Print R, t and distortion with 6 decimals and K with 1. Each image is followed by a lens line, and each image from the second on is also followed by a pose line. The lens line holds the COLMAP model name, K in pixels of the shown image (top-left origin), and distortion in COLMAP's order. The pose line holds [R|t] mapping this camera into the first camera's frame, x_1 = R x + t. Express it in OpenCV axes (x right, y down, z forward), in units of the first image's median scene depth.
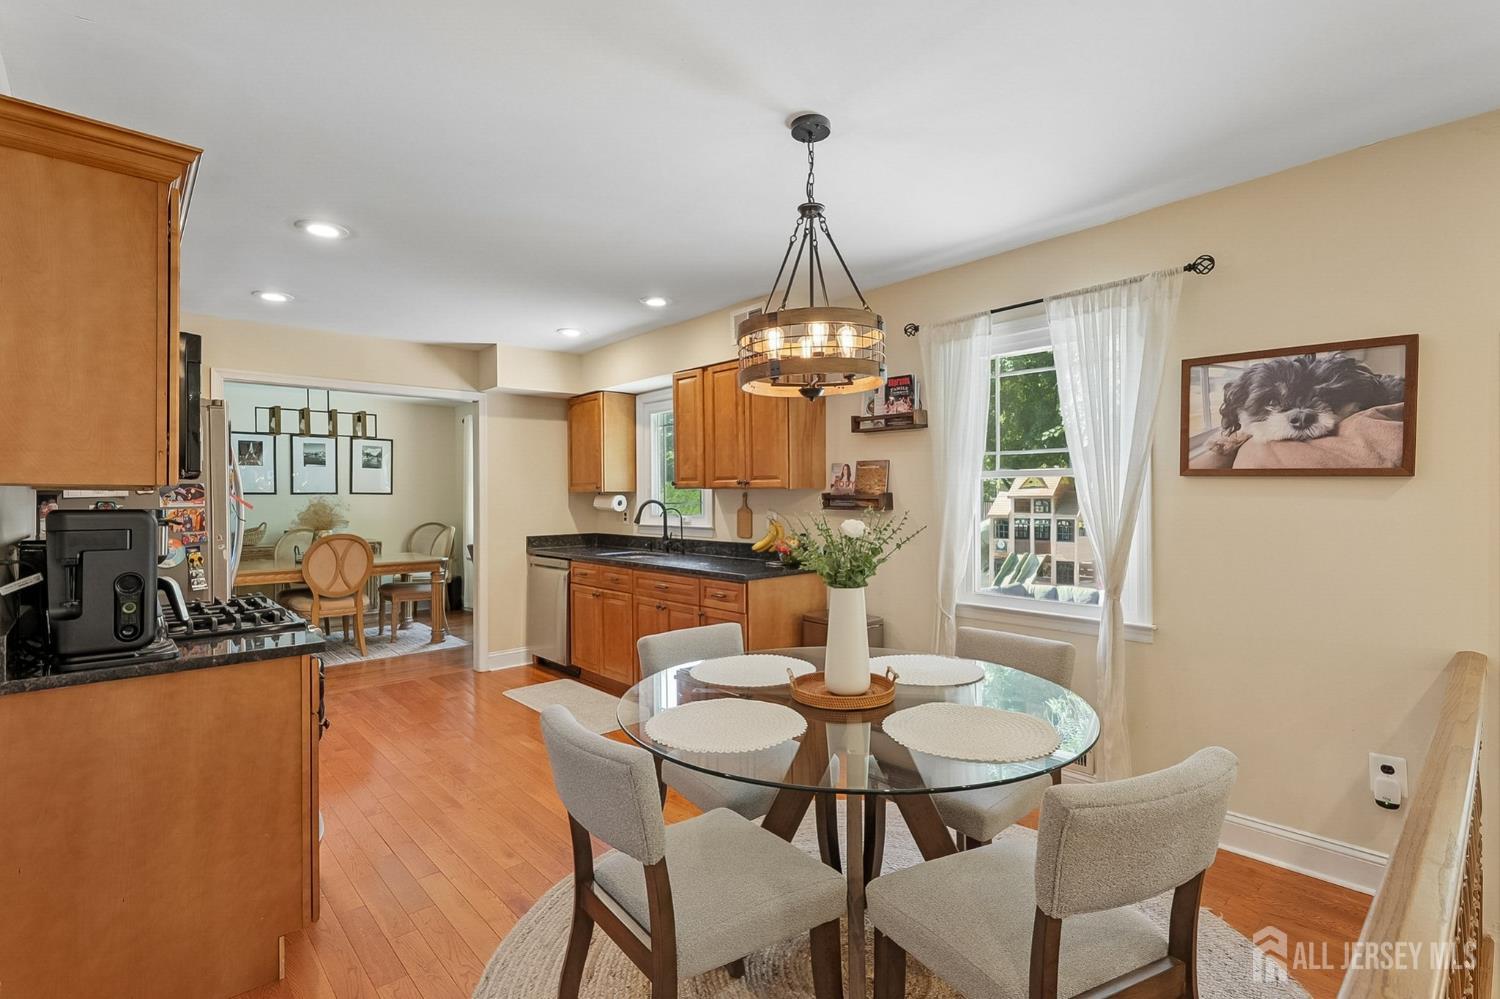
lens RADIAL K [[702.1, 0, 754.1], [0, 702.1, 499.4], [0, 0, 1]] dist [0.004290, -0.000187]
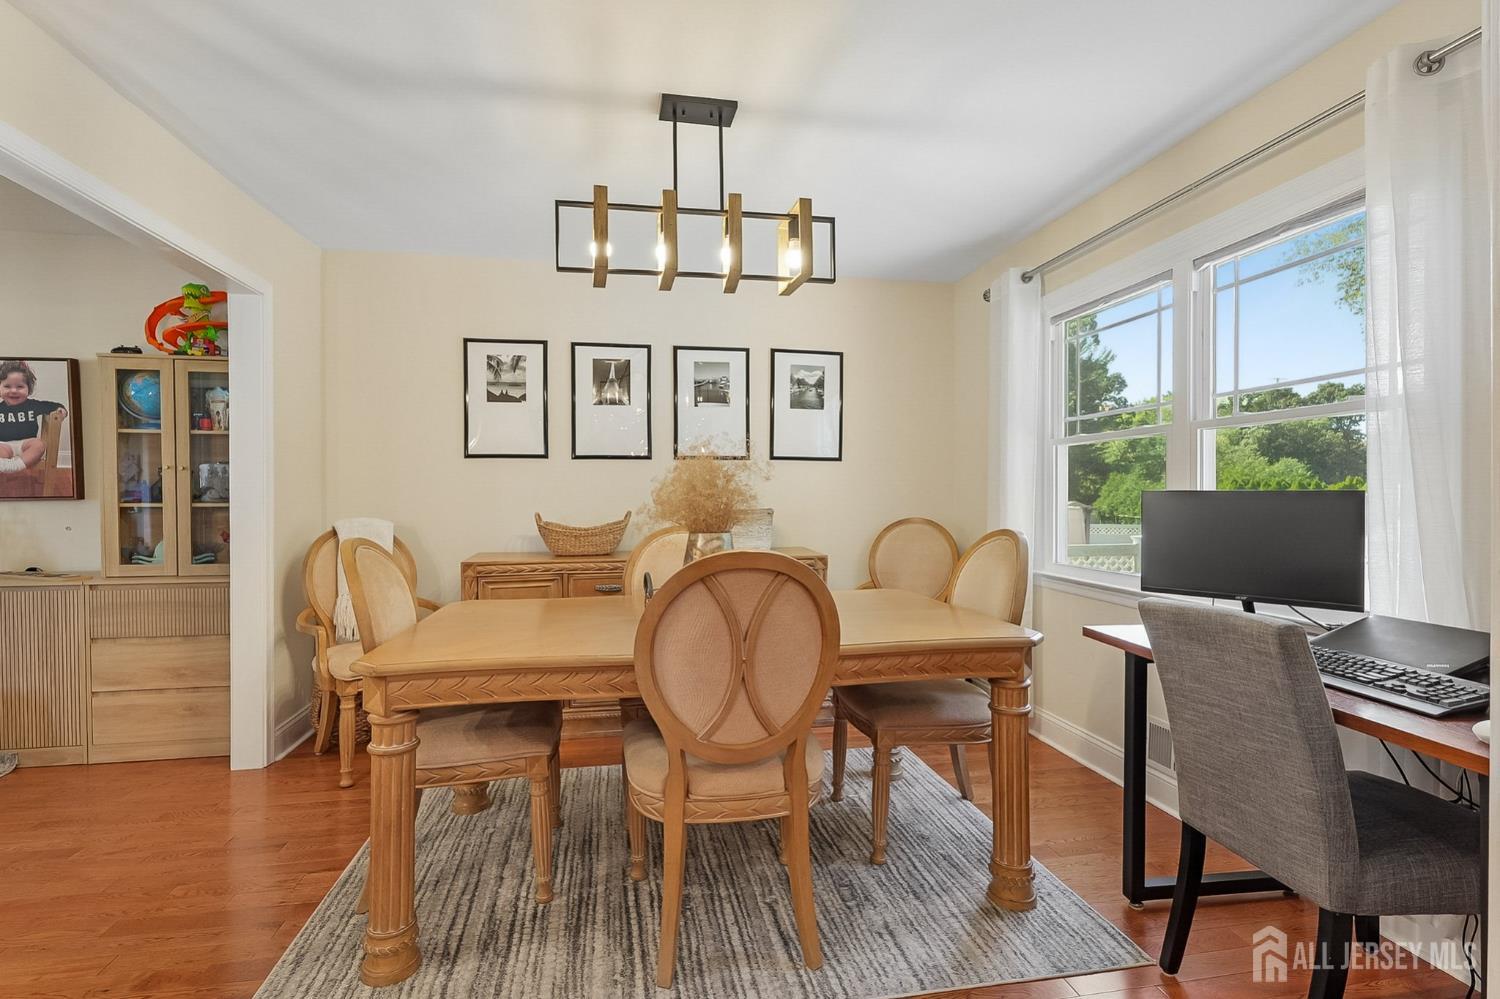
lens RADIAL K [[702.1, 0, 745.3], [0, 702.1, 498.4], [0, 0, 1]] dist [0.004290, -0.000187]
pose [[0.851141, 0.004764, -0.524915, -0.678014], [-0.002625, 0.999985, 0.004819, 0.040009], [0.524930, -0.002724, 0.851141, 1.171691]]
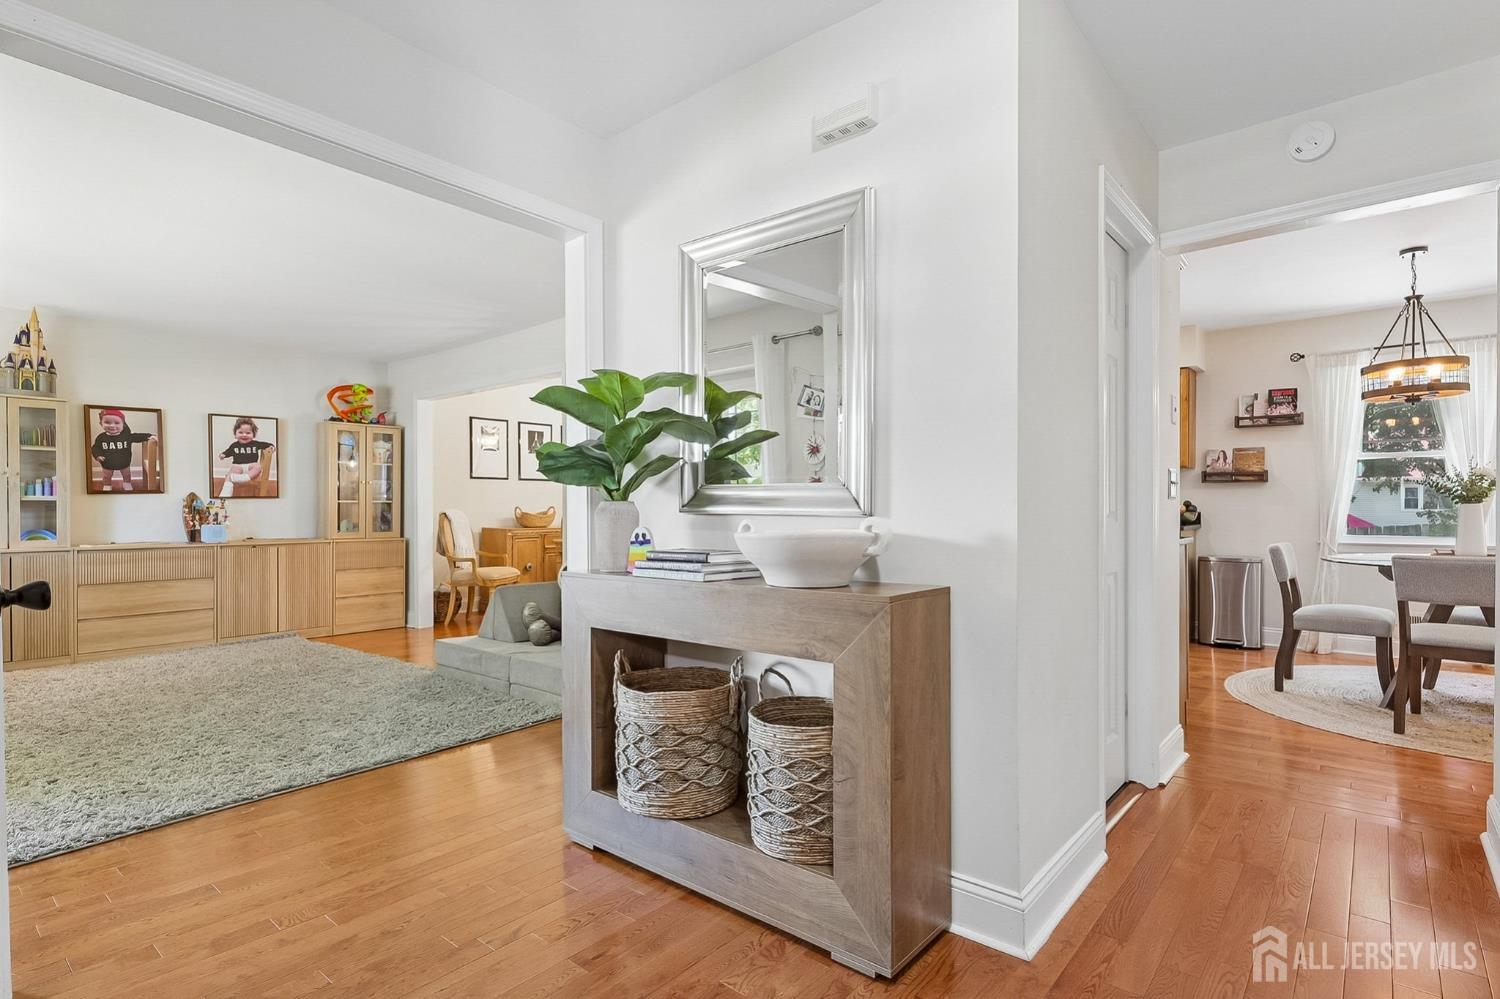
lens RADIAL K [[732.5, 0, 763.2], [0, 732.5, 512.4], [0, 0, 1]] dist [0.002702, -0.001806]
pose [[0.989305, -0.000331, 0.145860, -1.051890], [-0.000585, 0.999980, 0.006233, 0.069496], [-0.145859, -0.006252, 0.989286, -0.338300]]
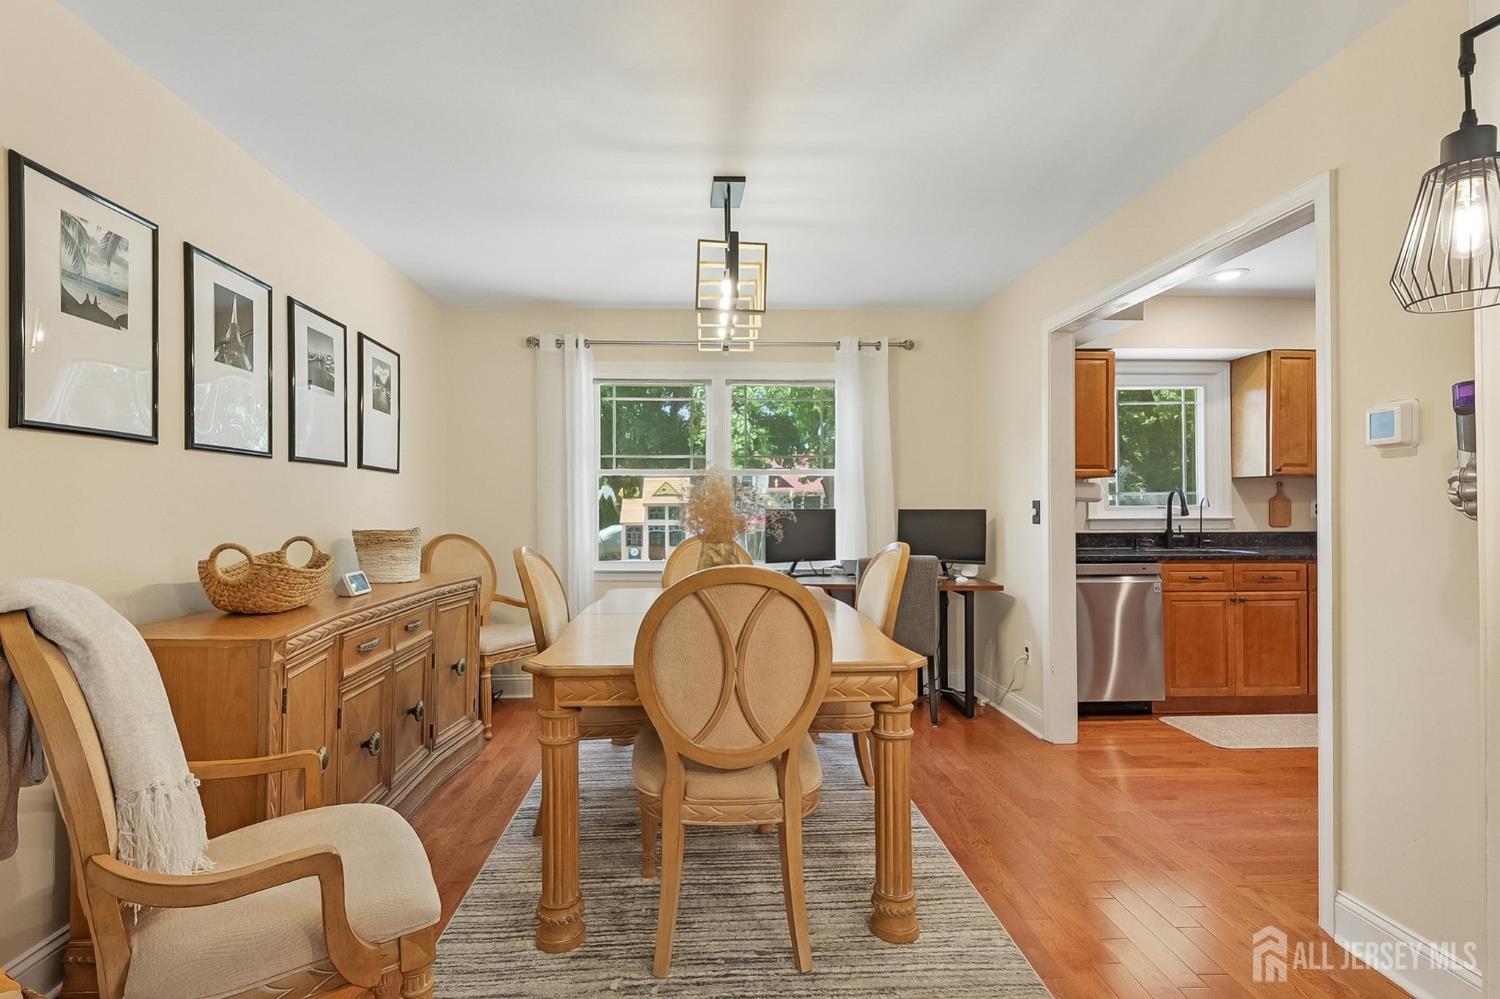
lens RADIAL K [[702.1, 0, 726.9], [0, 702.1, 509.3], [0, 0, 1]] dist [0.004290, -0.000187]
pose [[0.643257, 0.002599, 0.765646, -1.608257], [0.001875, 0.999986, -0.004970, 0.041195], [-0.765648, 0.004633, 0.643243, 1.199918]]
